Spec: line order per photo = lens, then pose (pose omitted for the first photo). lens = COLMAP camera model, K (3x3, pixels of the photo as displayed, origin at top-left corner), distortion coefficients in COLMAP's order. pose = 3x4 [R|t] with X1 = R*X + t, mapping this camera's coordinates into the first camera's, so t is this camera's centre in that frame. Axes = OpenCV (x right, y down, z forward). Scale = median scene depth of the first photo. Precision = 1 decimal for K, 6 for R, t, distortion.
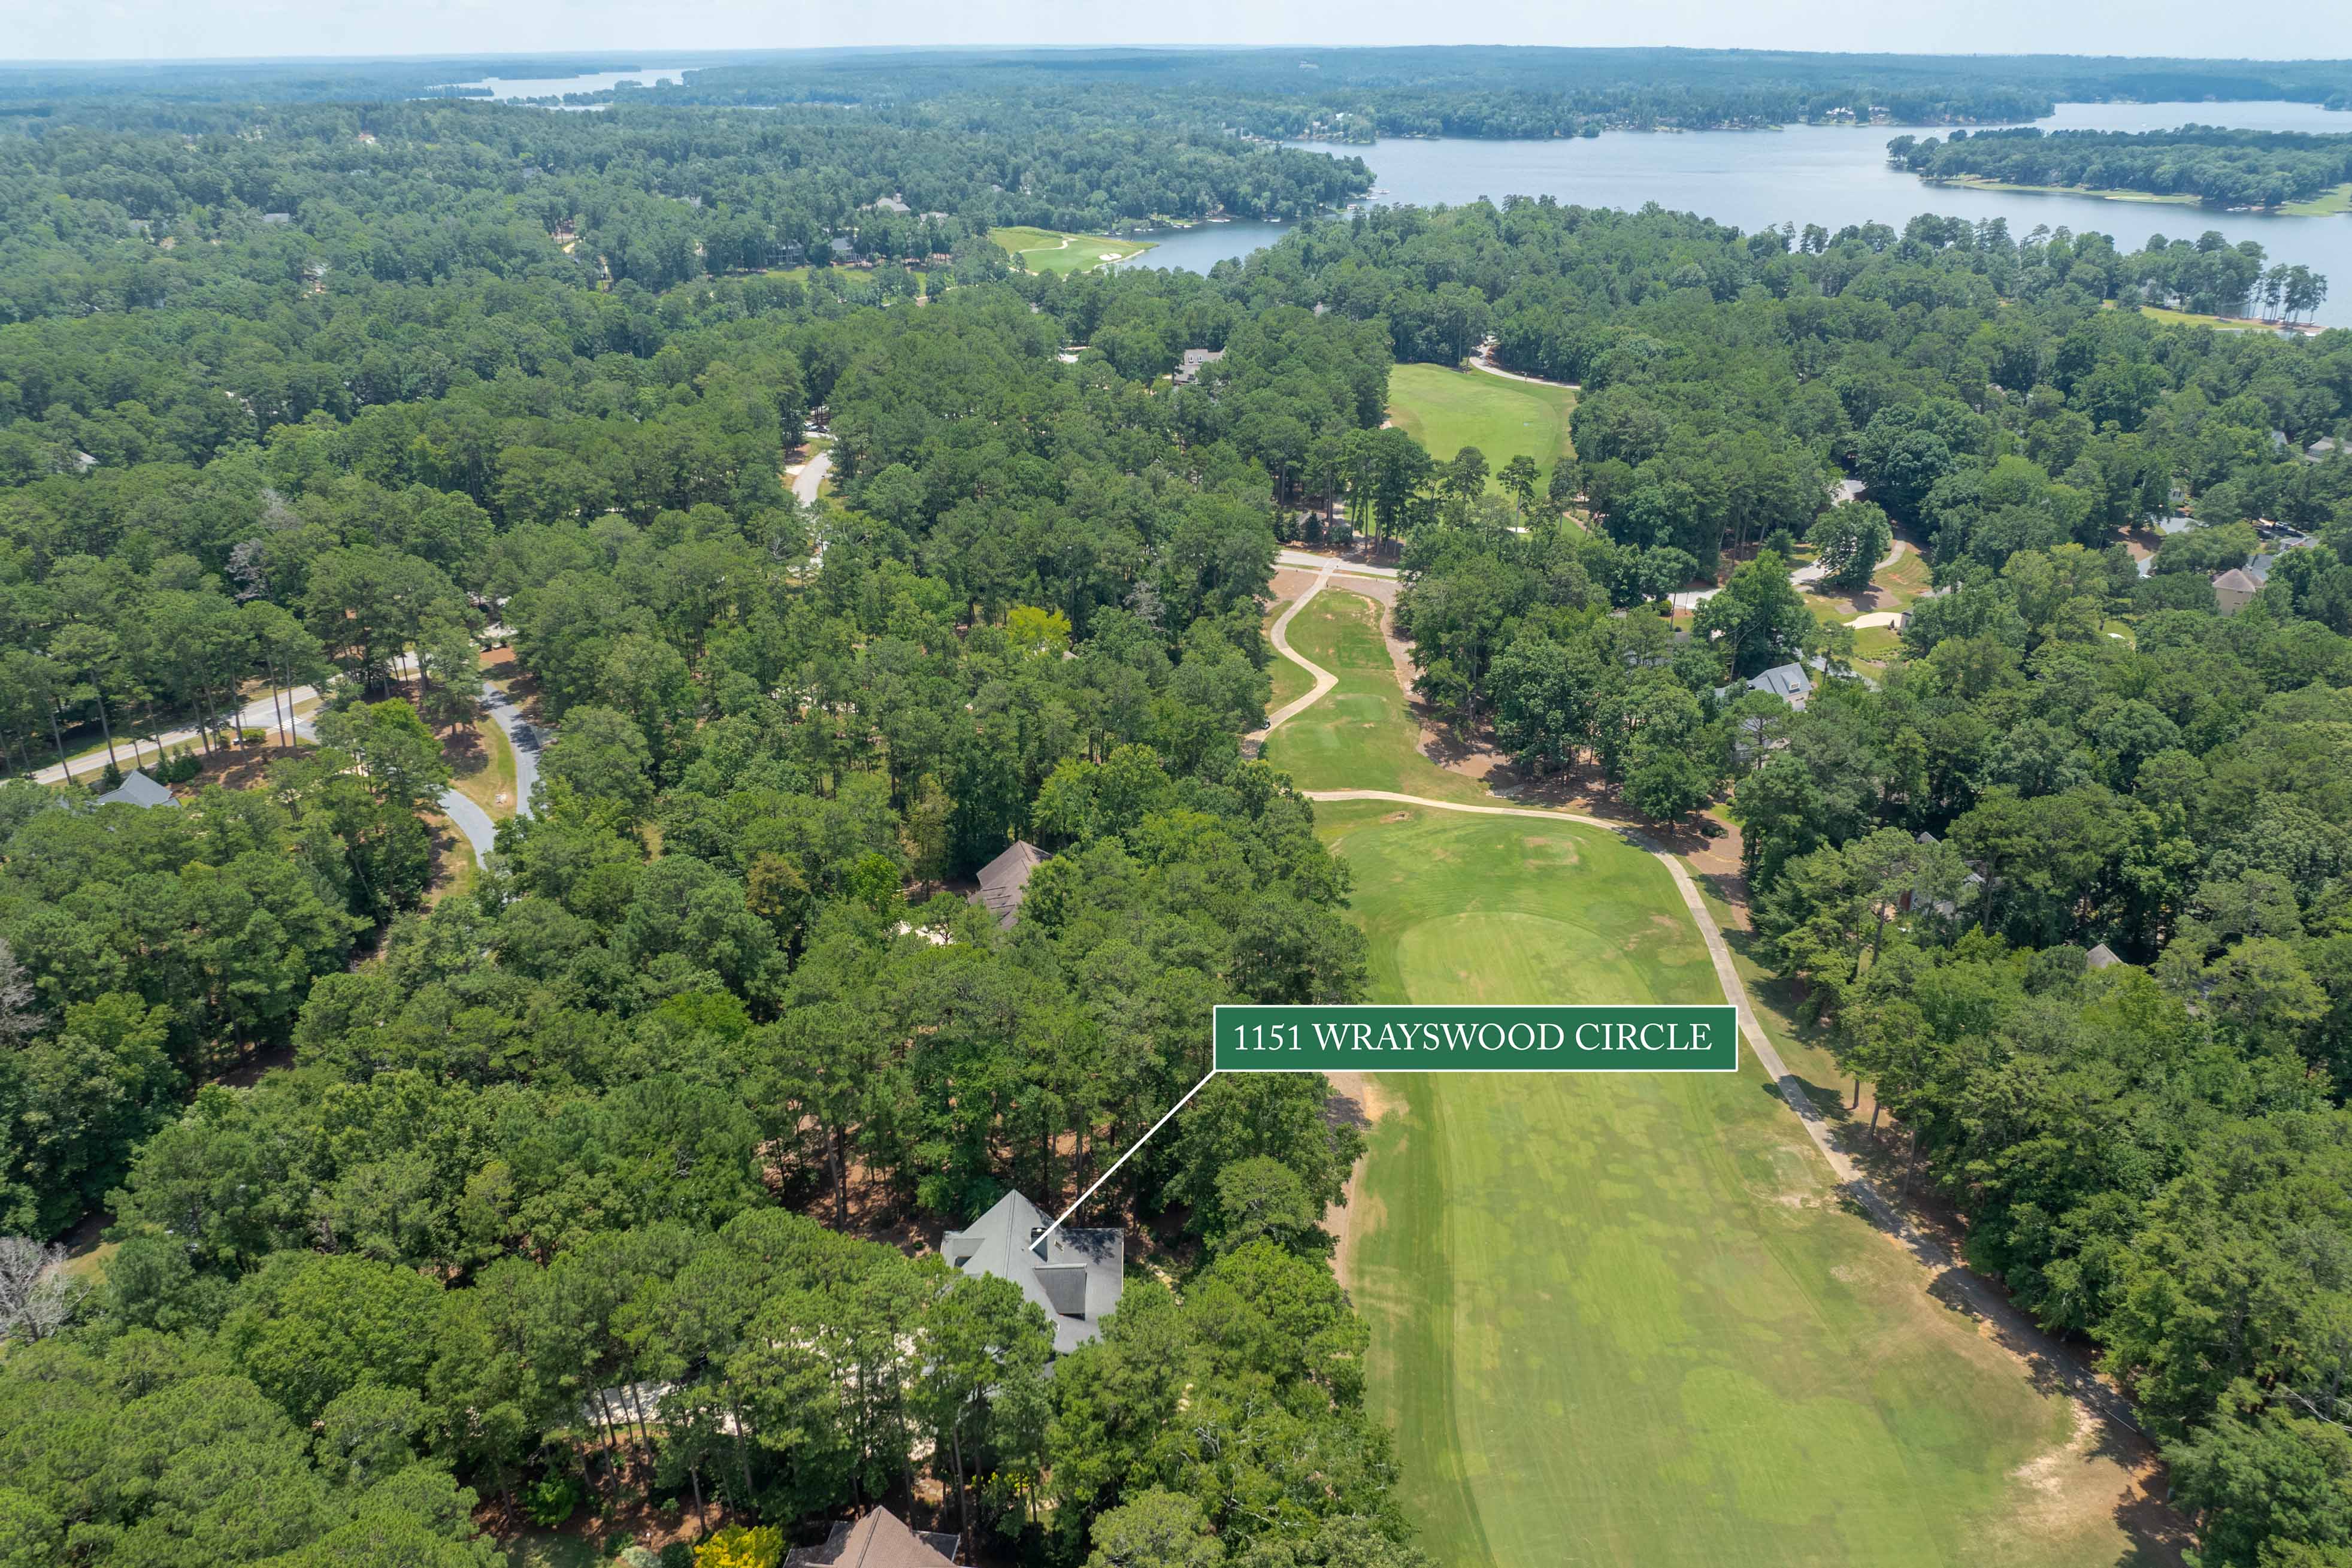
lens RADIAL K [[1648.3, 0, 1176.0], [0, 1648.3, 784.0], [0, 0, 1]] dist [-0.059362, 0.023957]
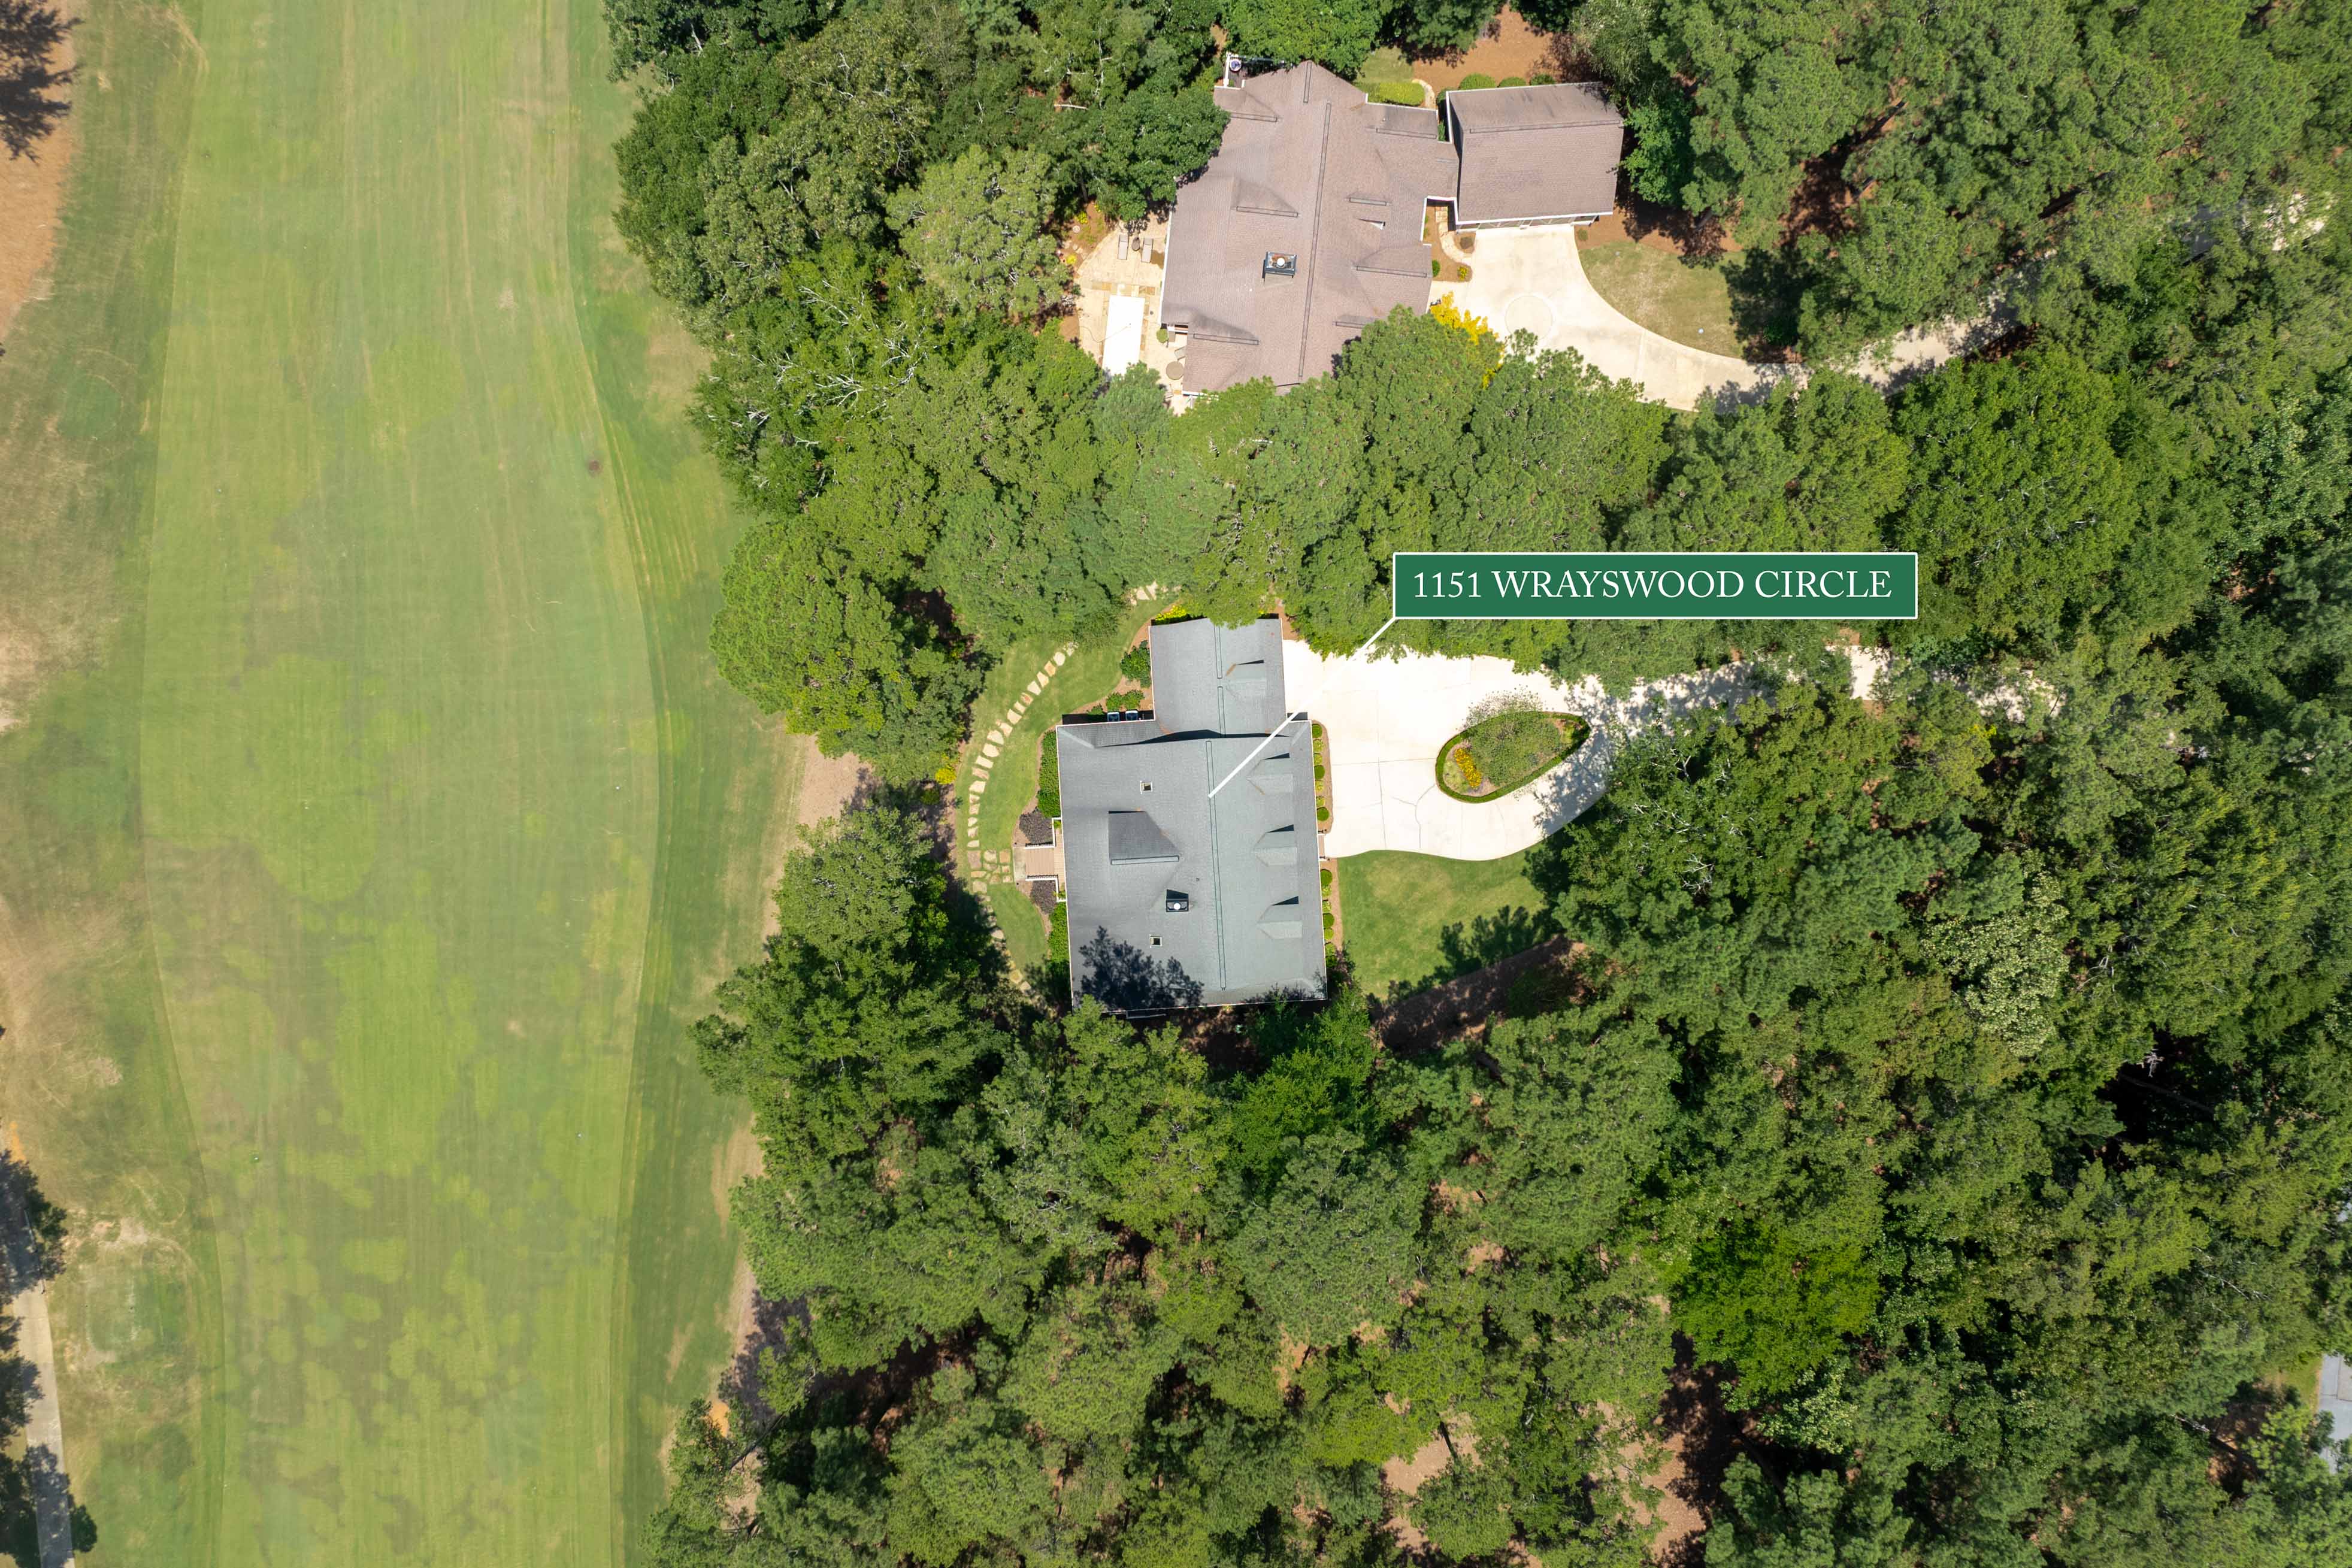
lens RADIAL K [[1648.3, 0, 1176.0], [0, 1648.3, 784.0], [0, 0, 1]] dist [-0.059362, 0.023957]
pose [[-0.998817, 0.046111, -0.015453, -0.012953], [-0.032492, -0.396328, 0.917534, -0.063109], [0.036184, 0.916950, 0.397357, 0.116118]]
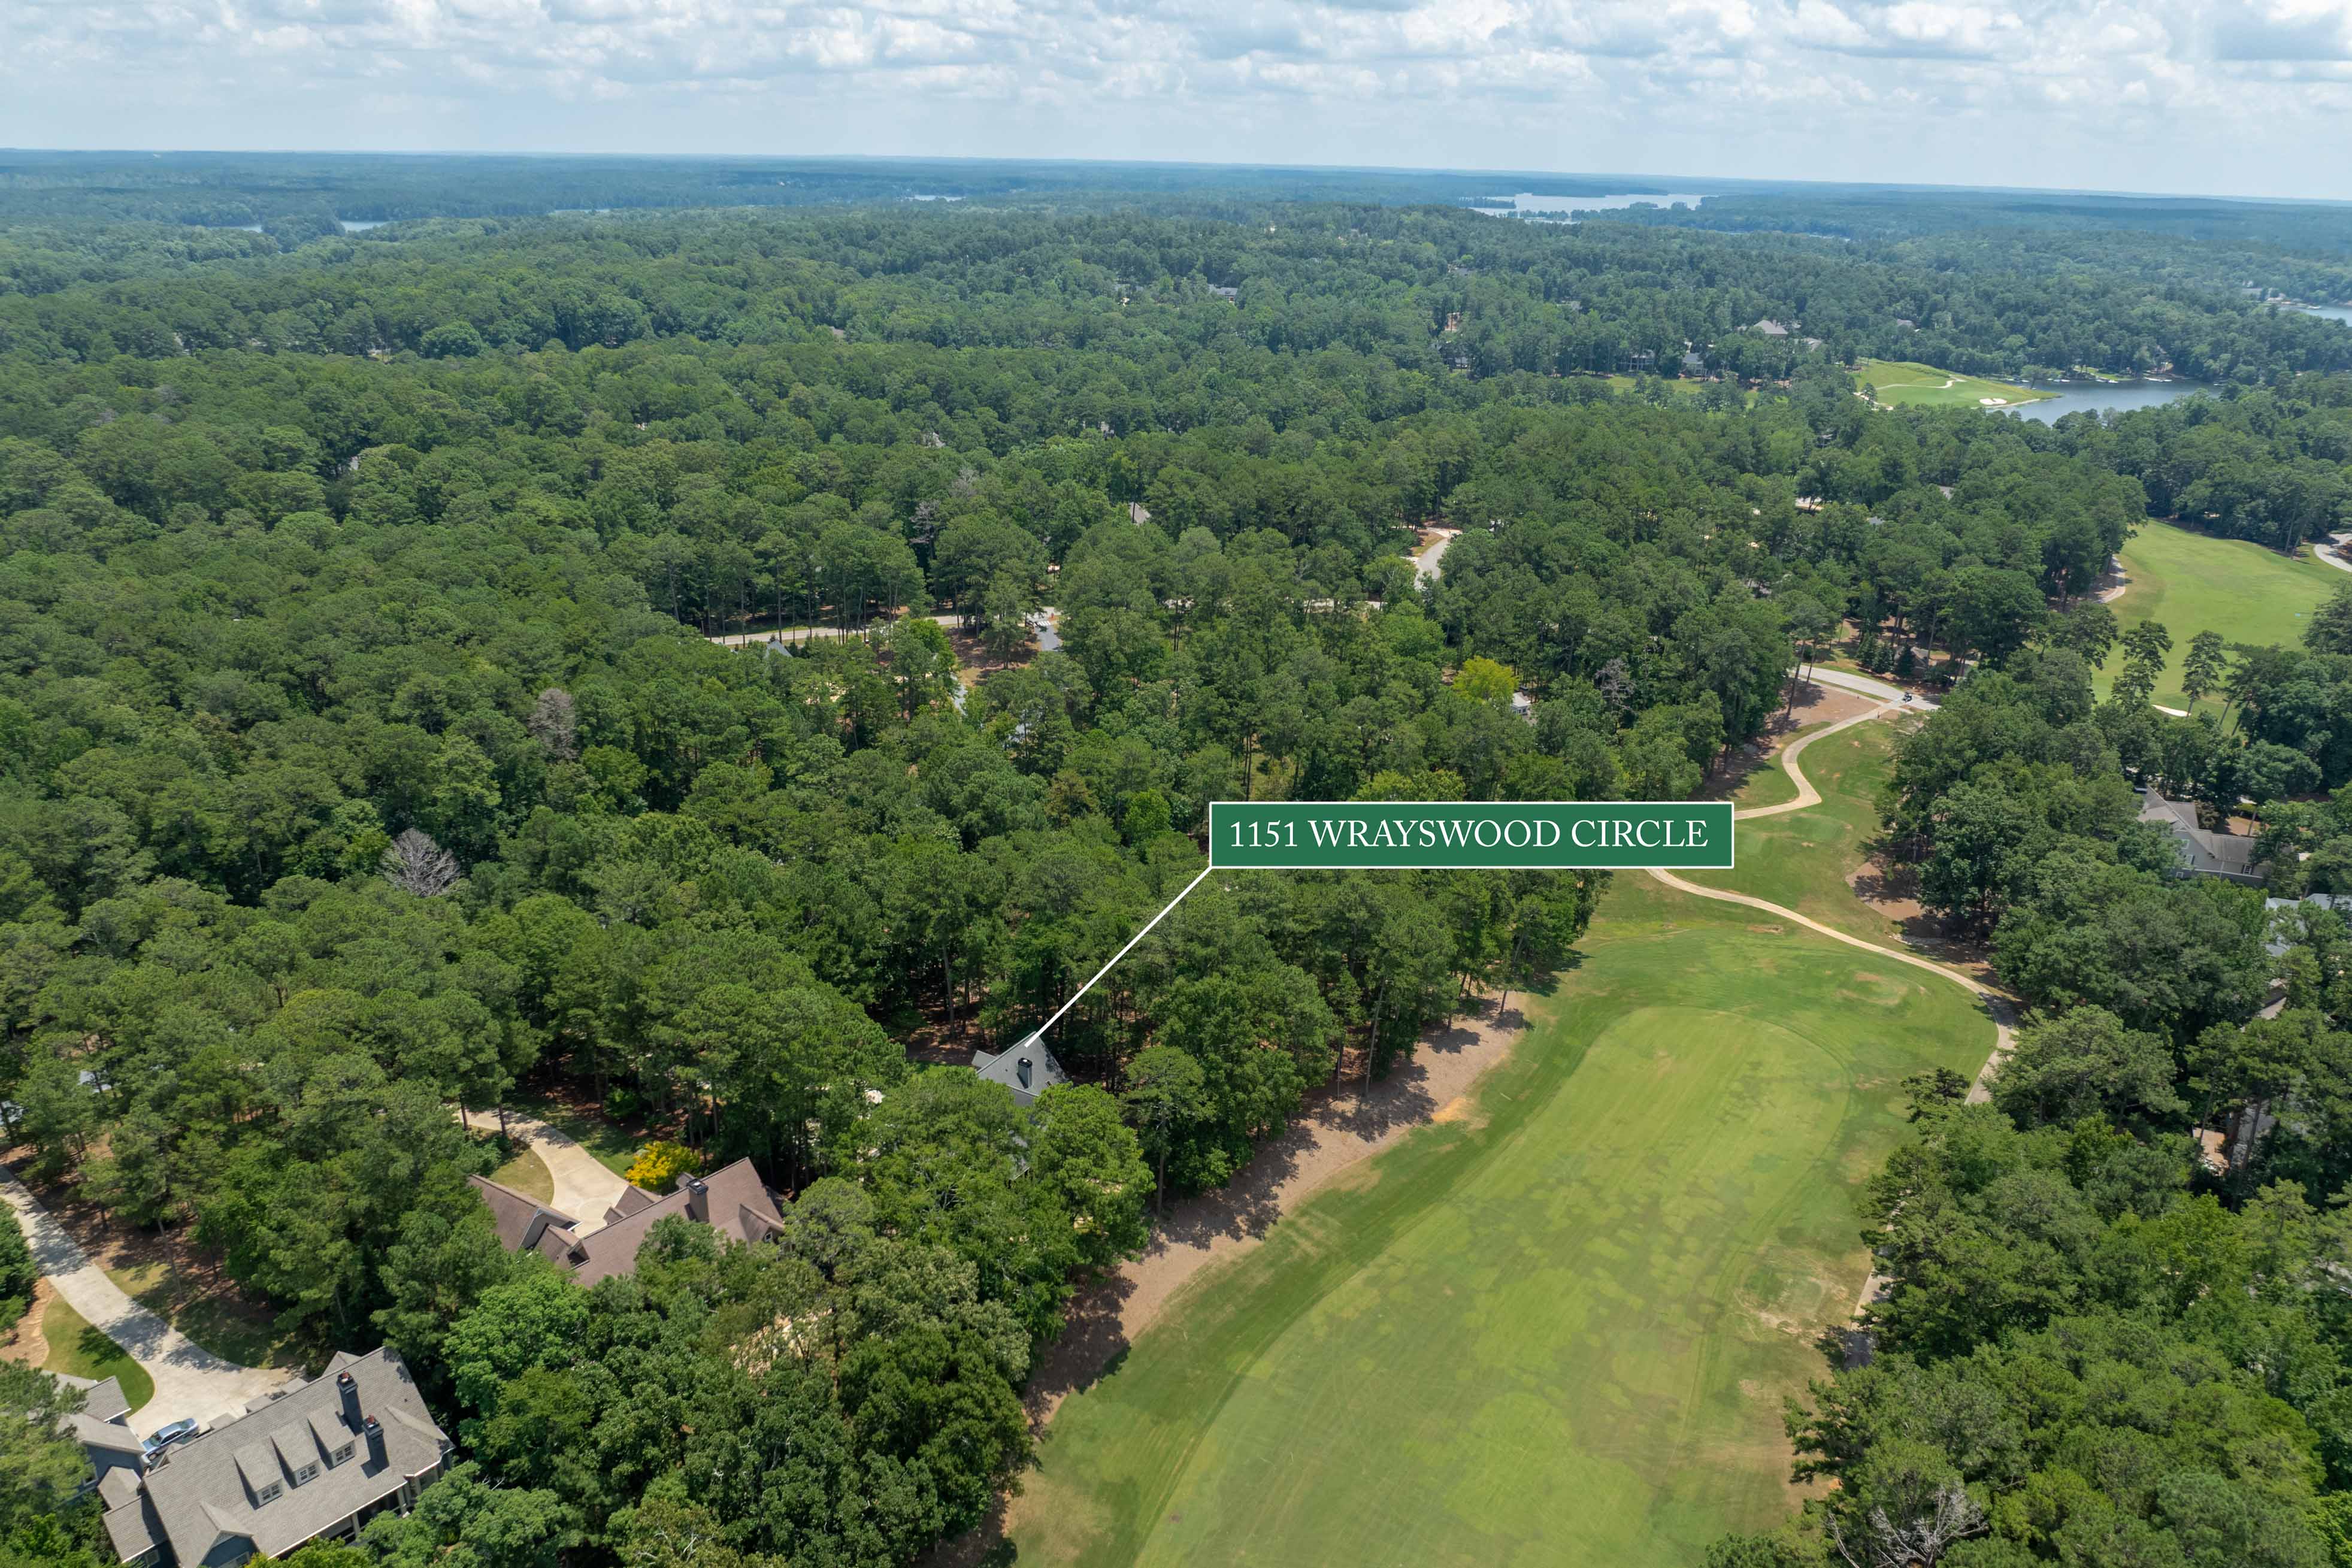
lens RADIAL K [[1648.3, 0, 1176.0], [0, 1648.3, 784.0], [0, 0, 1]] dist [-0.059362, 0.023957]
pose [[0.840917, 0.211471, -0.498135, 0.100557], [-0.244447, 0.969662, -0.001012, 0.007847], [0.482809, 0.122618, 0.867099, -0.006212]]
